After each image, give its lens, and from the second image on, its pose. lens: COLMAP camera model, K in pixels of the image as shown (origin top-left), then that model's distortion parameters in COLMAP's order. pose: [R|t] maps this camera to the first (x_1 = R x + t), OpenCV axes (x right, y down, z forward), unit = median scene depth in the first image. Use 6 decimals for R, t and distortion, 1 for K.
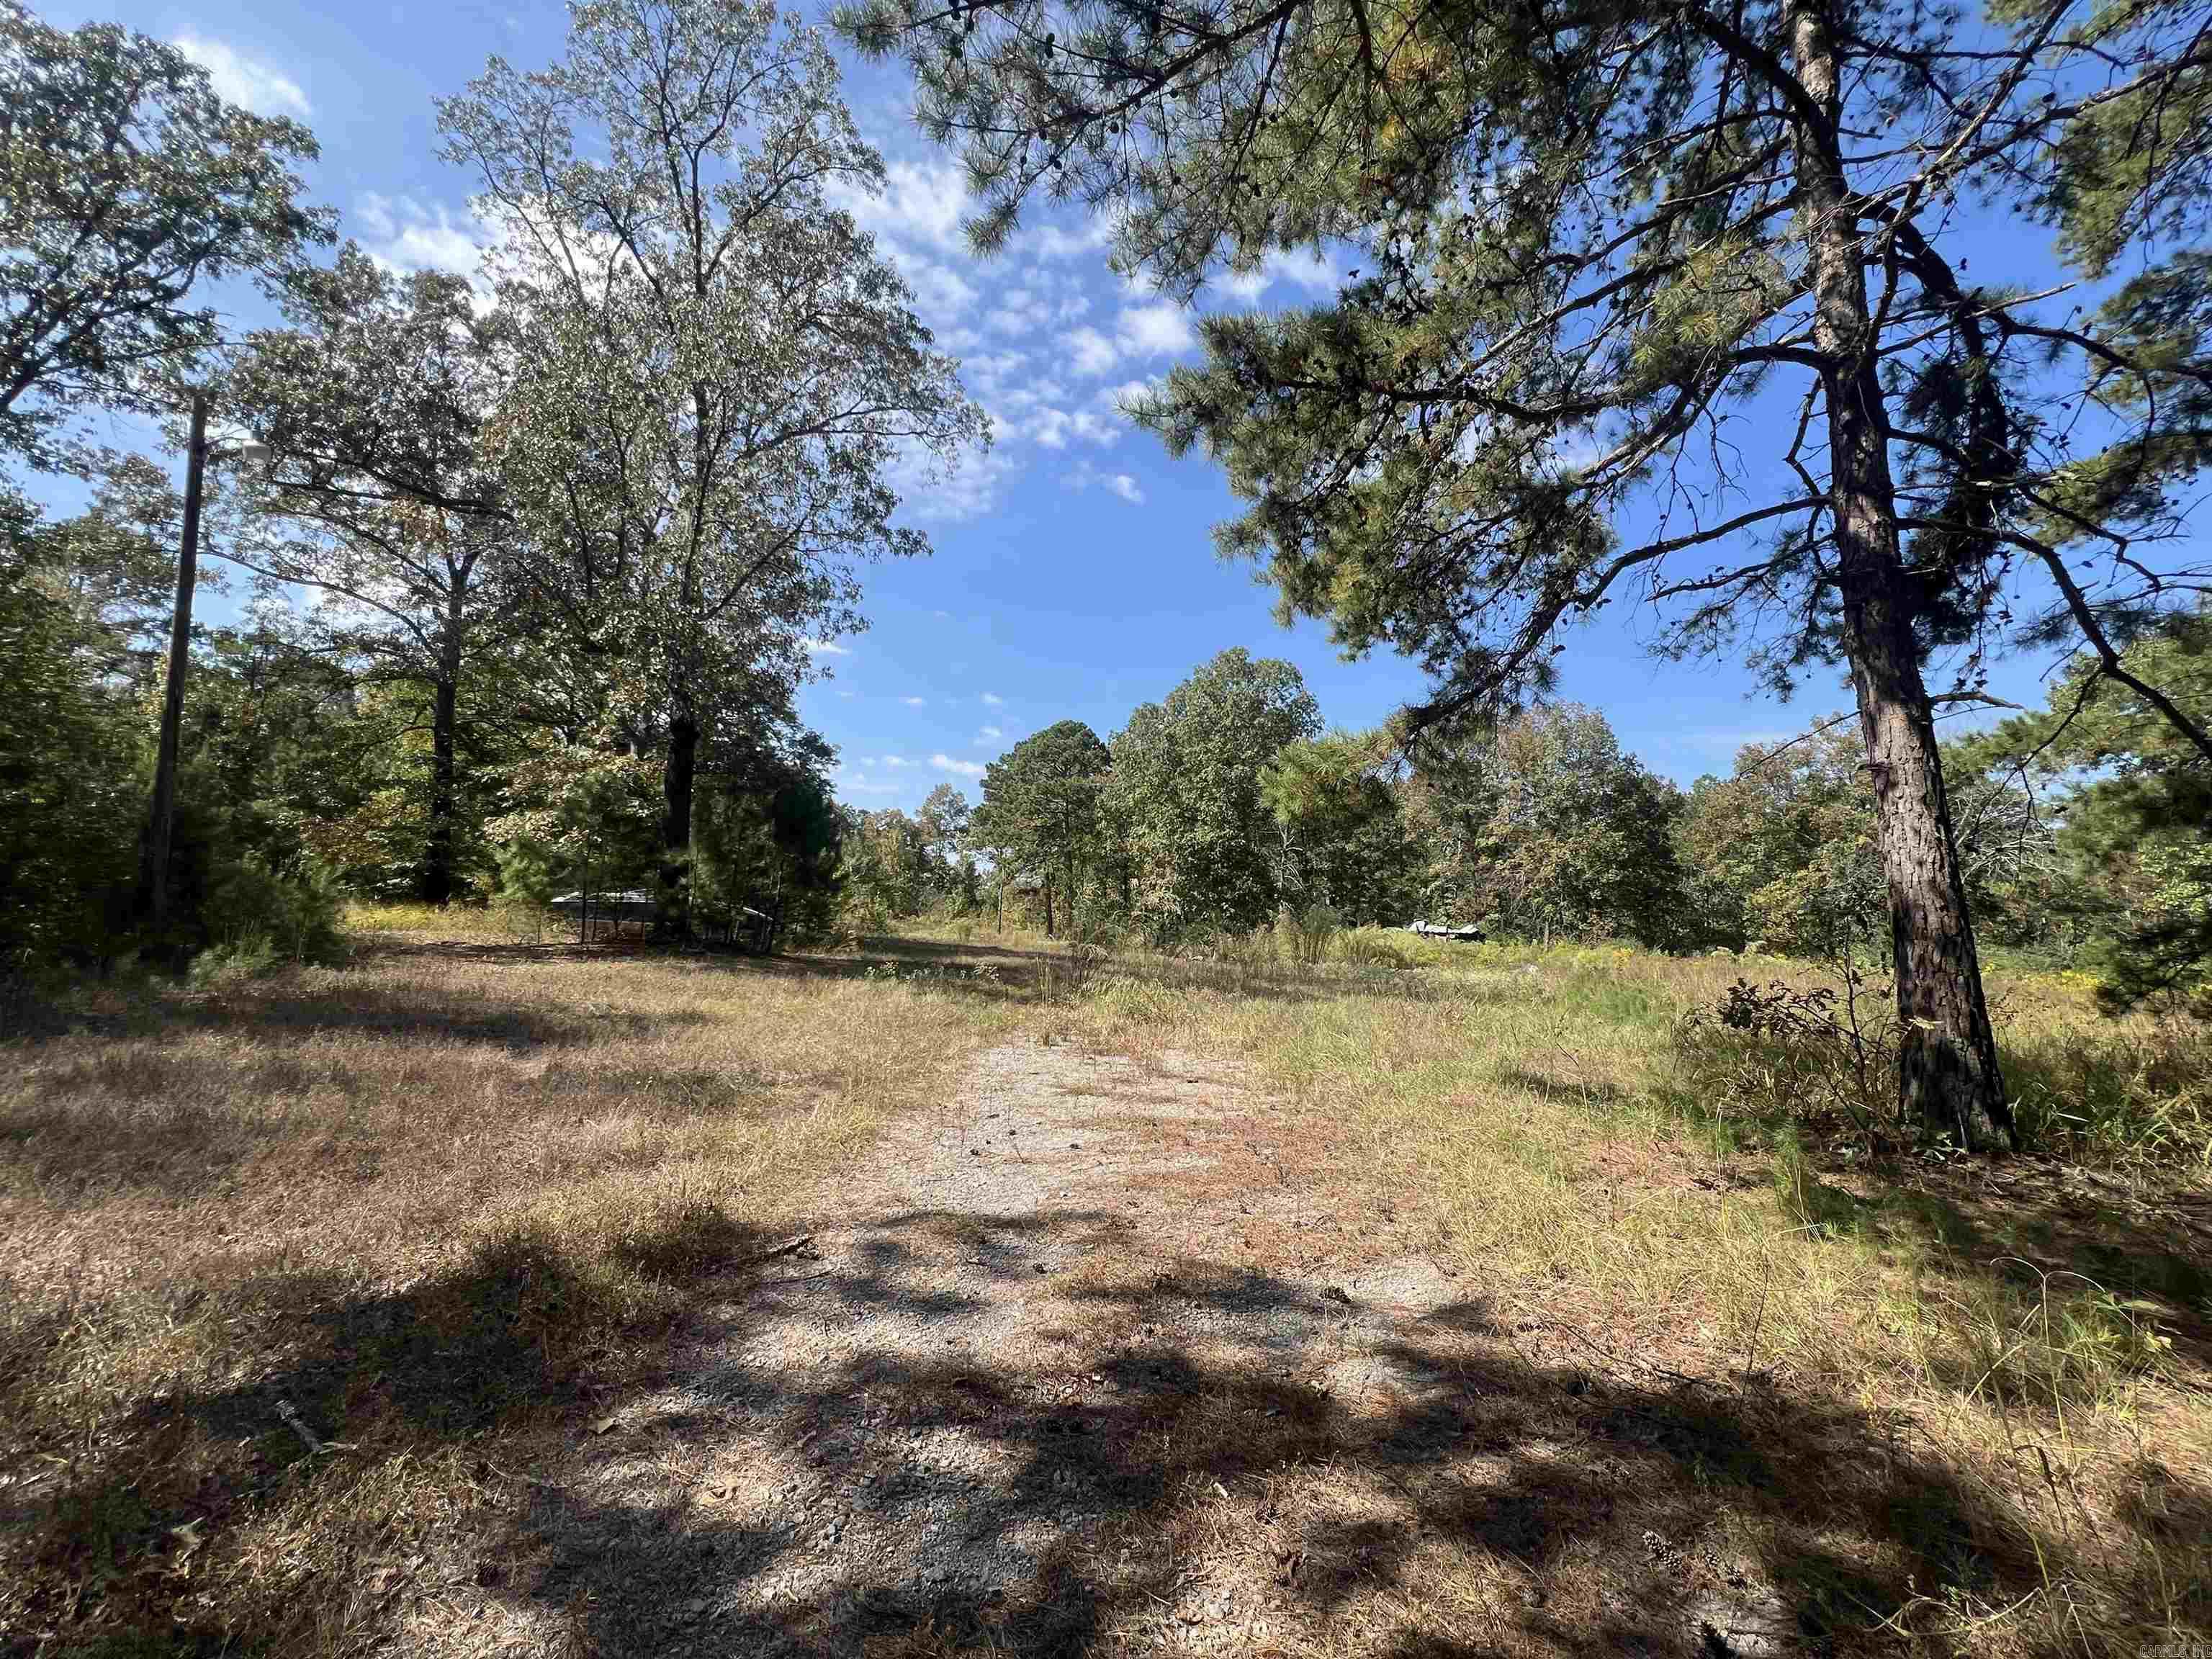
lens RADIAL K [[895.1, 0, 1106.0], [0, 895.1, 829.5], [0, 0, 1]] dist [0.009395, 0.000063]
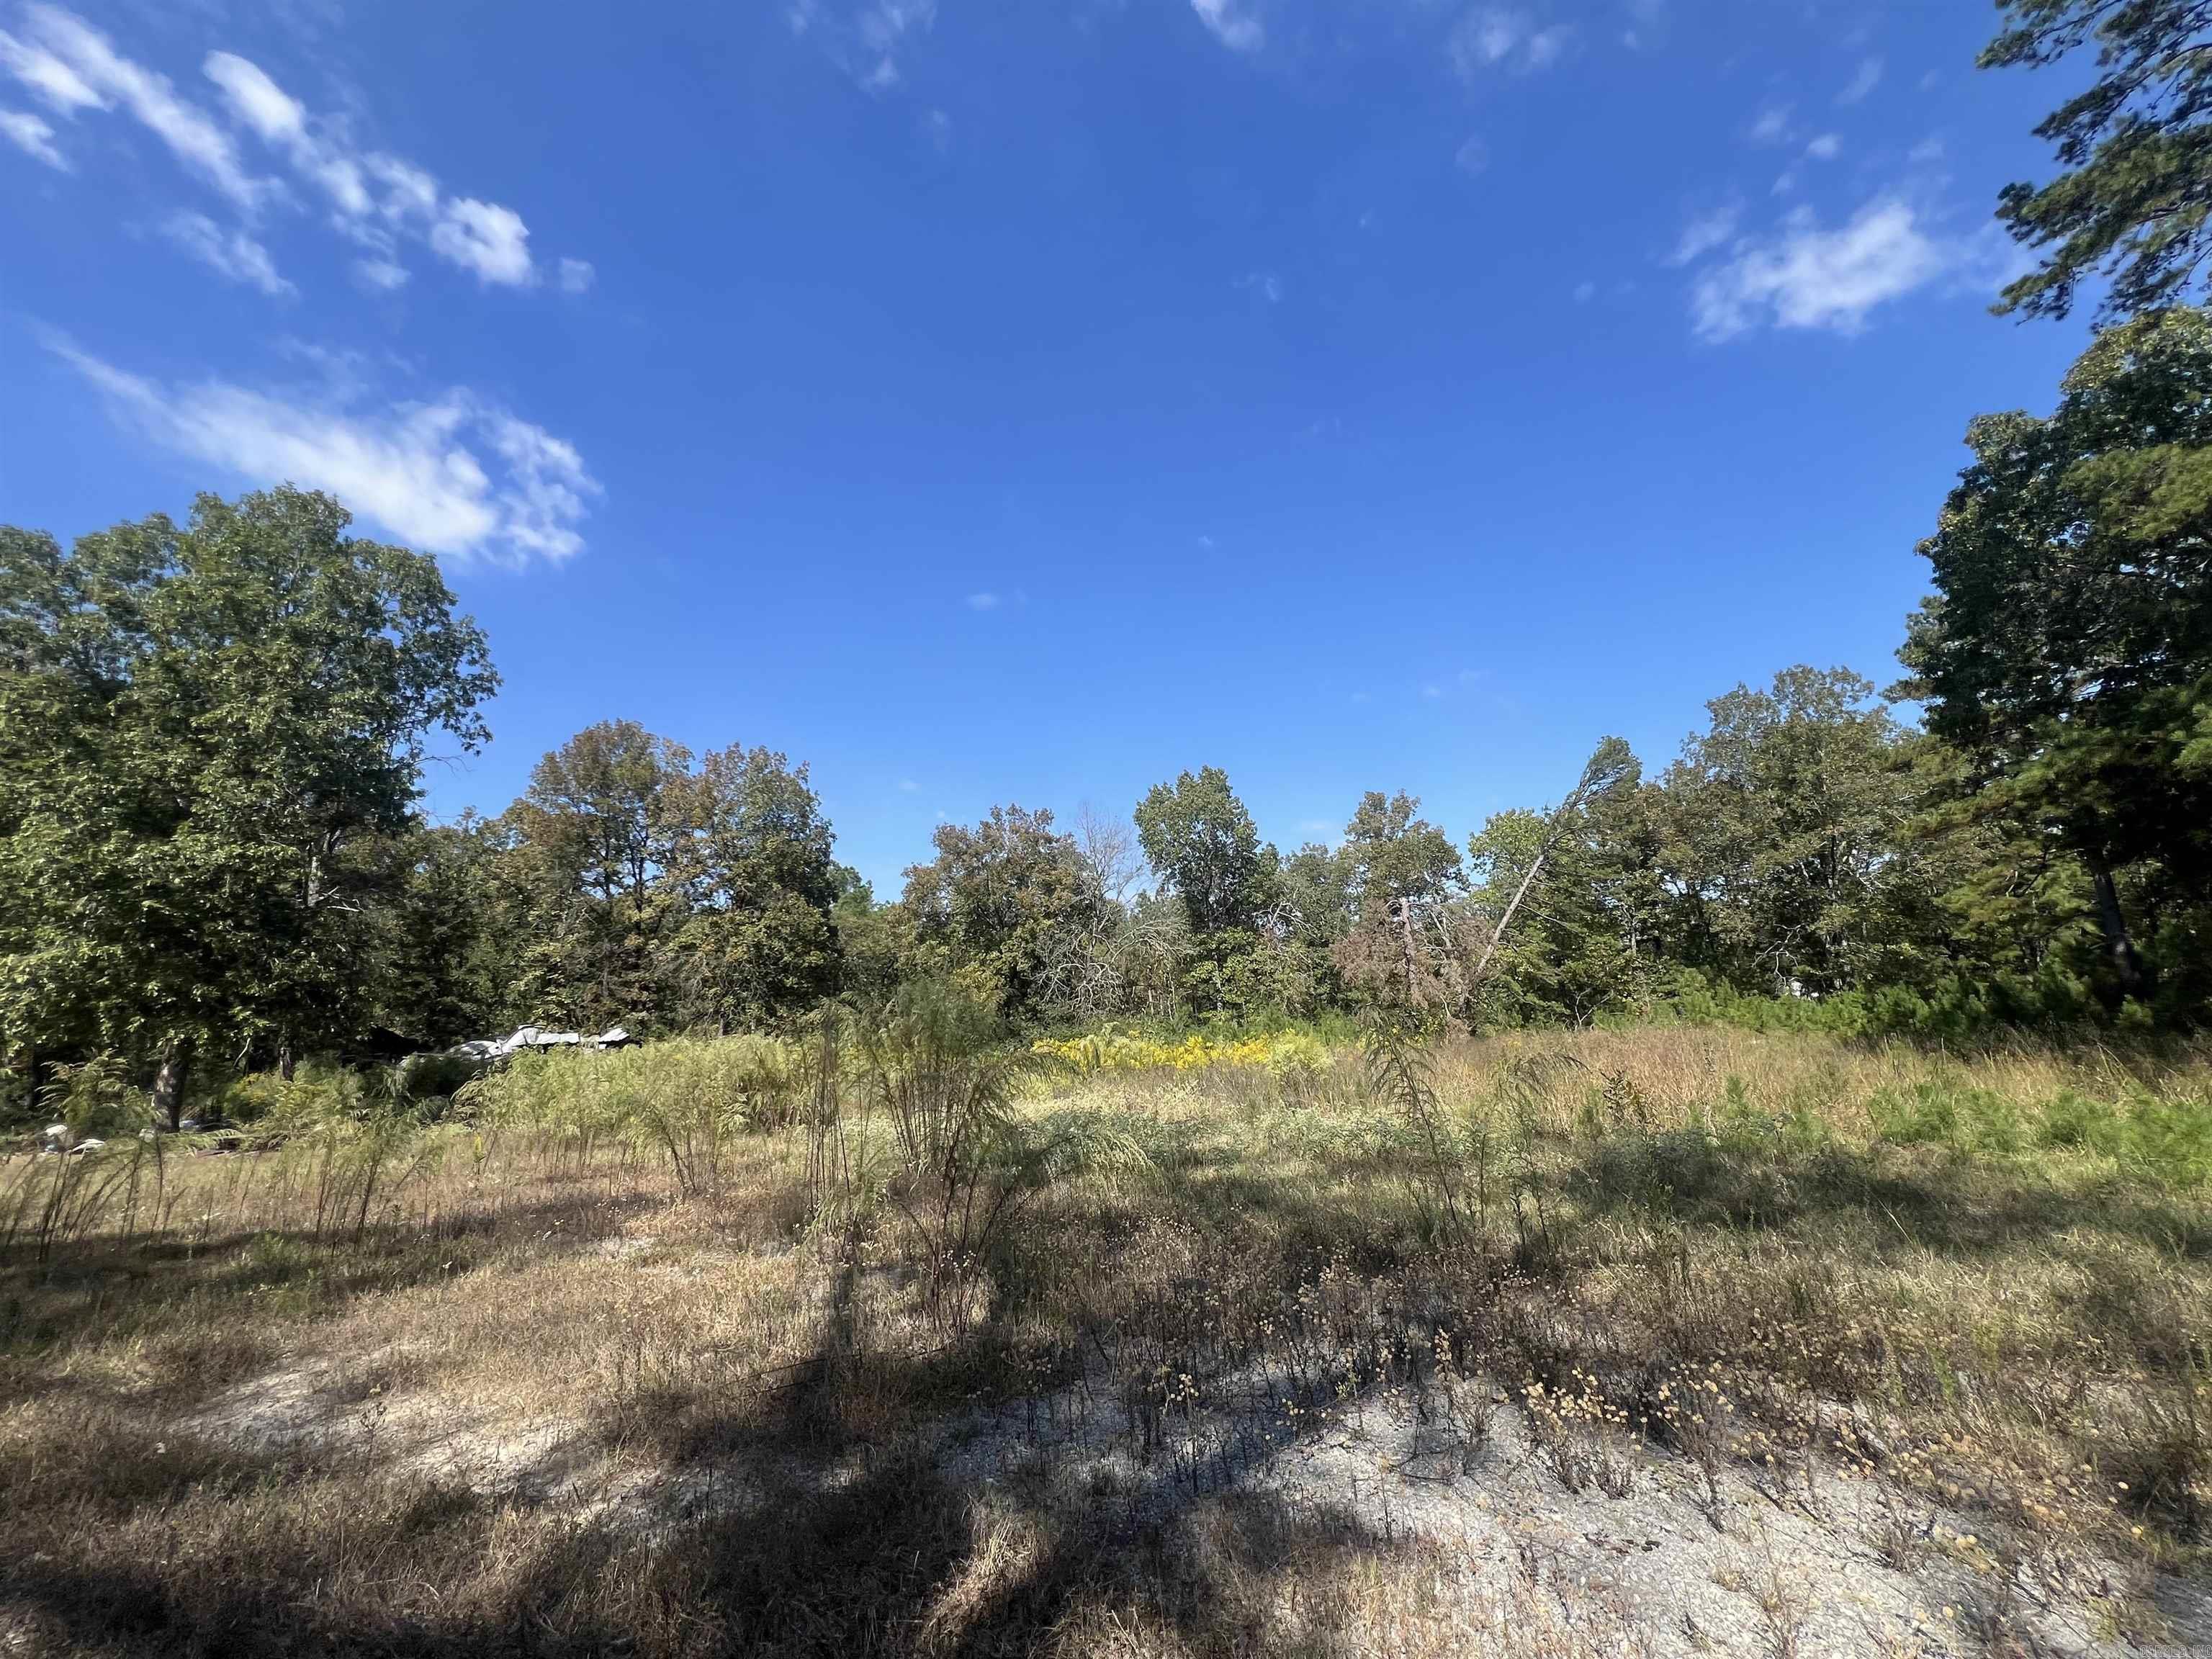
lens RADIAL K [[895.1, 0, 1106.0], [0, 895.1, 829.5], [0, 0, 1]] dist [0.009395, 0.000063]
pose [[0.501160, 0.128188, 0.855808, -0.027297], [-0.038404, 0.991288, -0.125992, 0.019122], [-0.864502, 0.030276, 0.501716, 0.234459]]
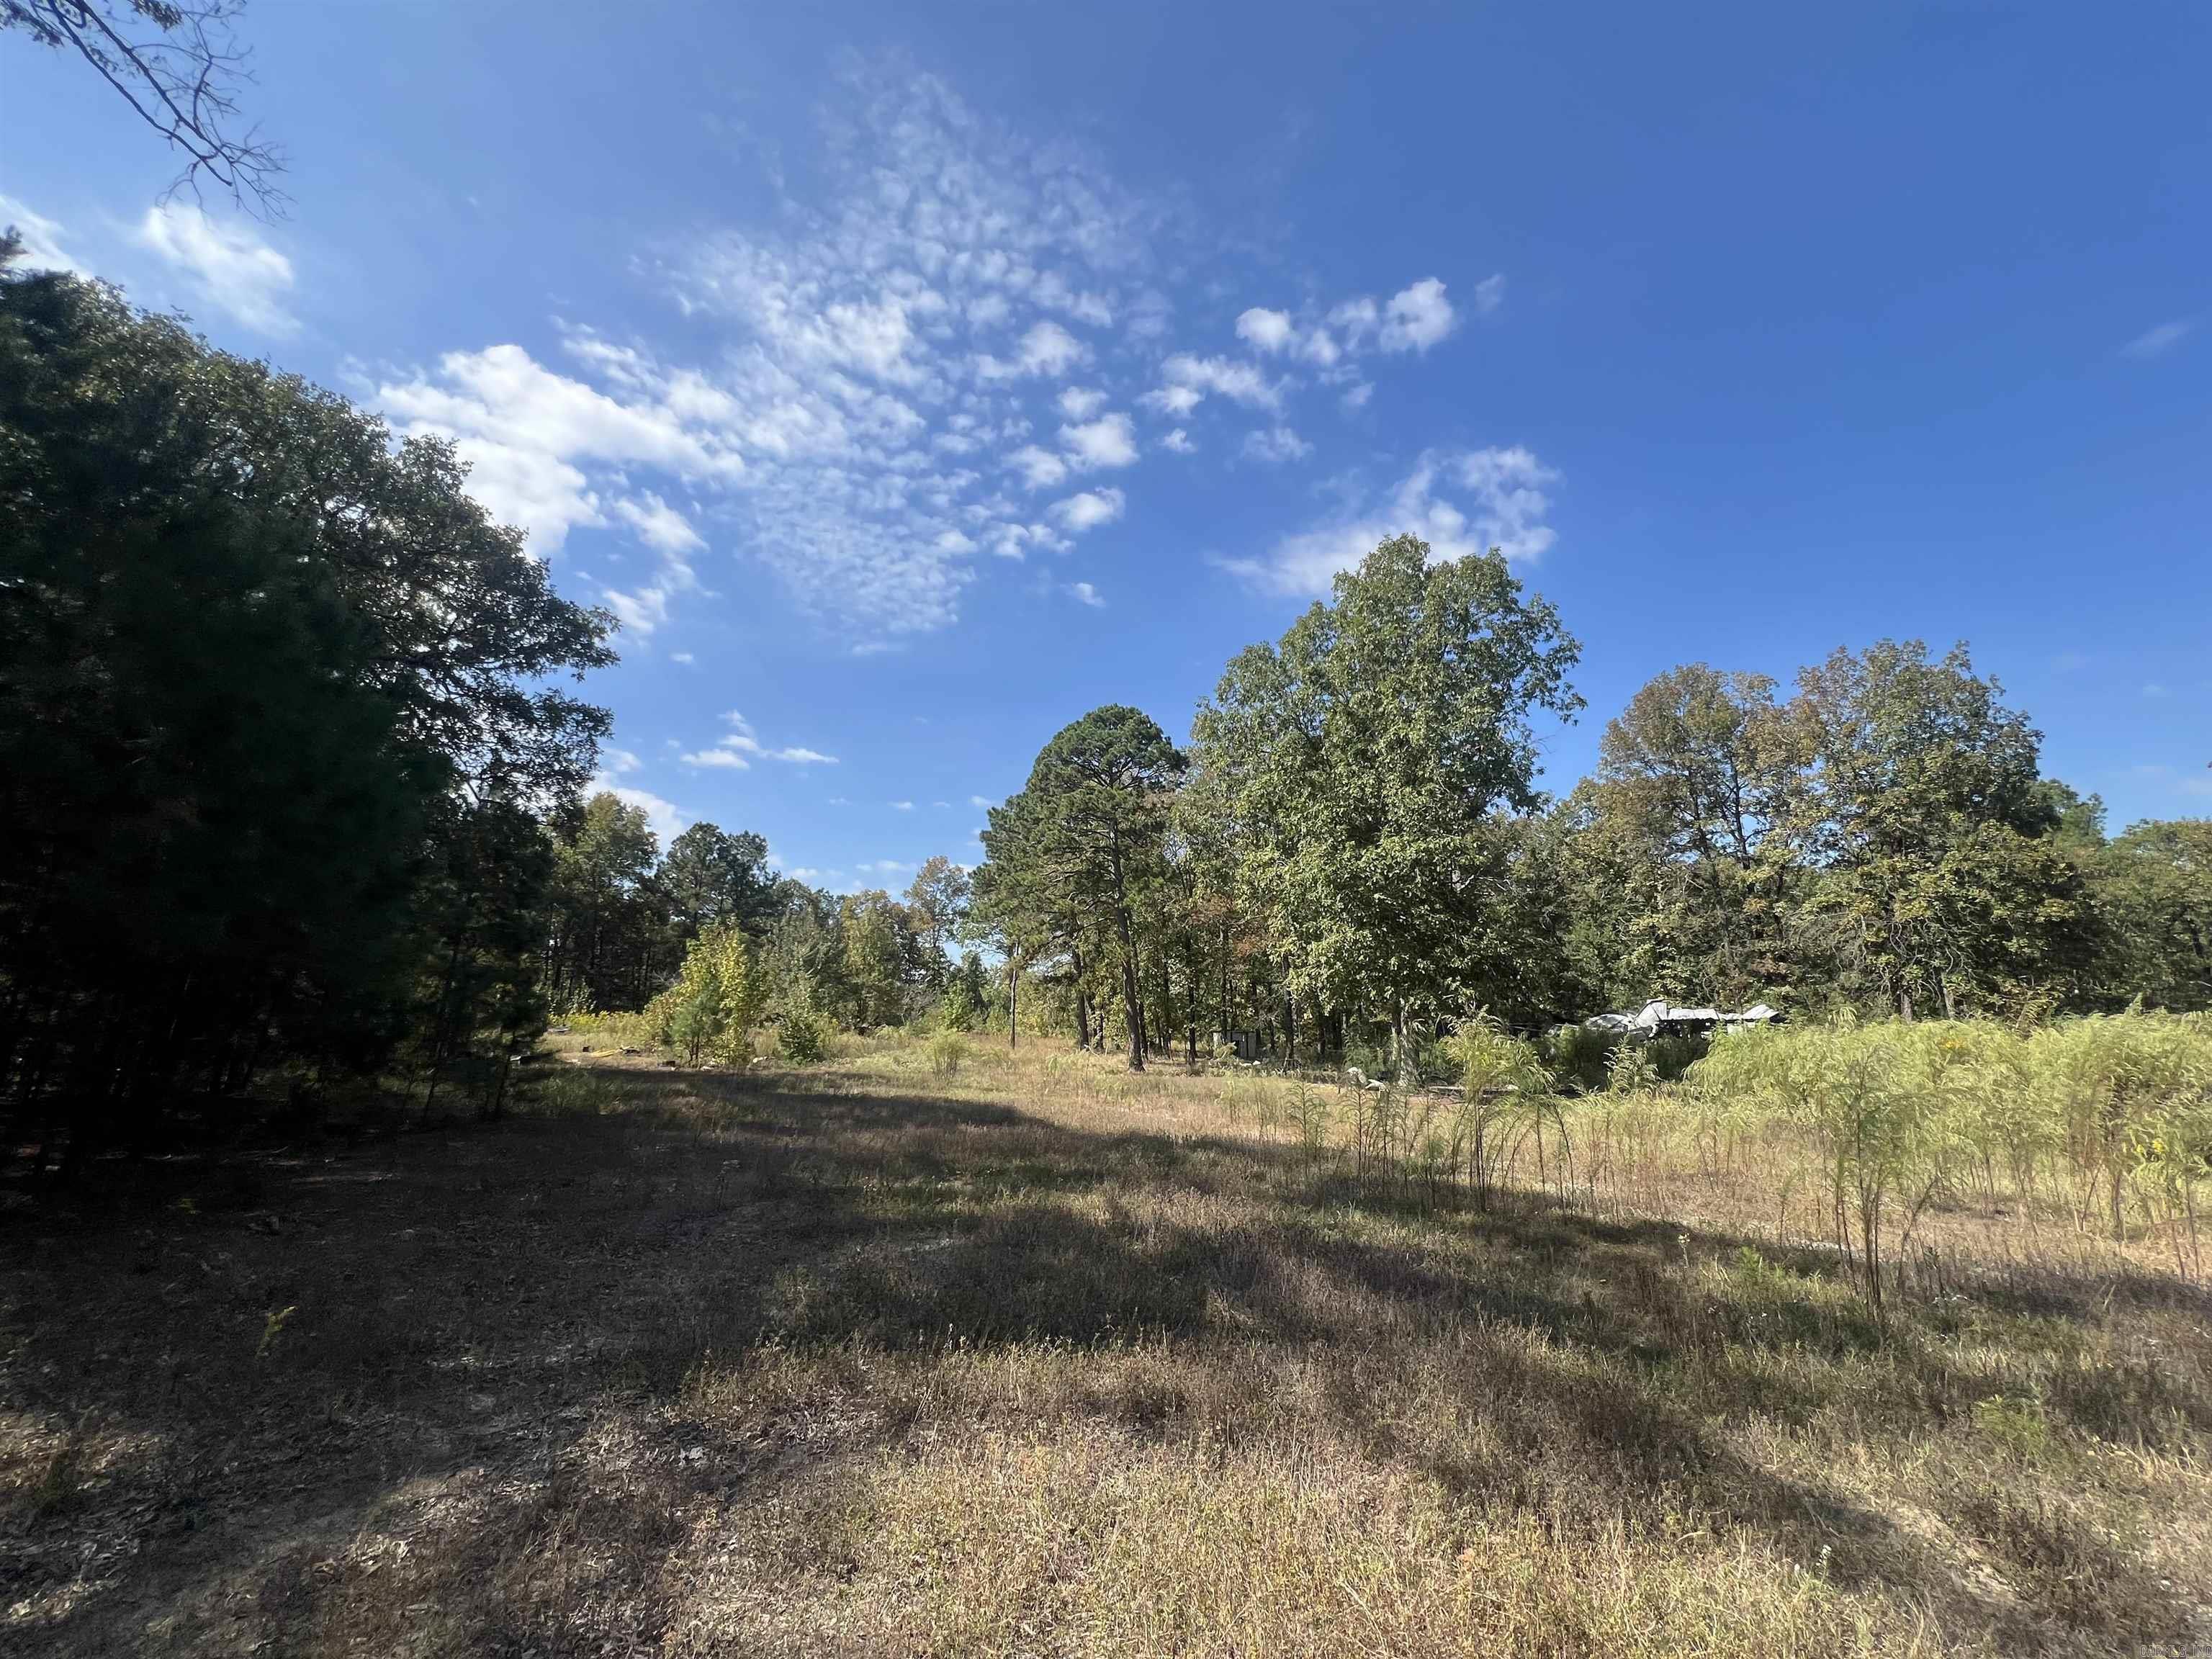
lens RADIAL K [[895.1, 0, 1106.0], [0, 895.1, 829.5], [0, 0, 1]] dist [0.009395, 0.000063]
pose [[0.998903, -0.046444, -0.005917, -0.034763], [0.045551, 0.993268, -0.106511, 0.024411], [0.010823, 0.106125, 0.994294, 0.282258]]
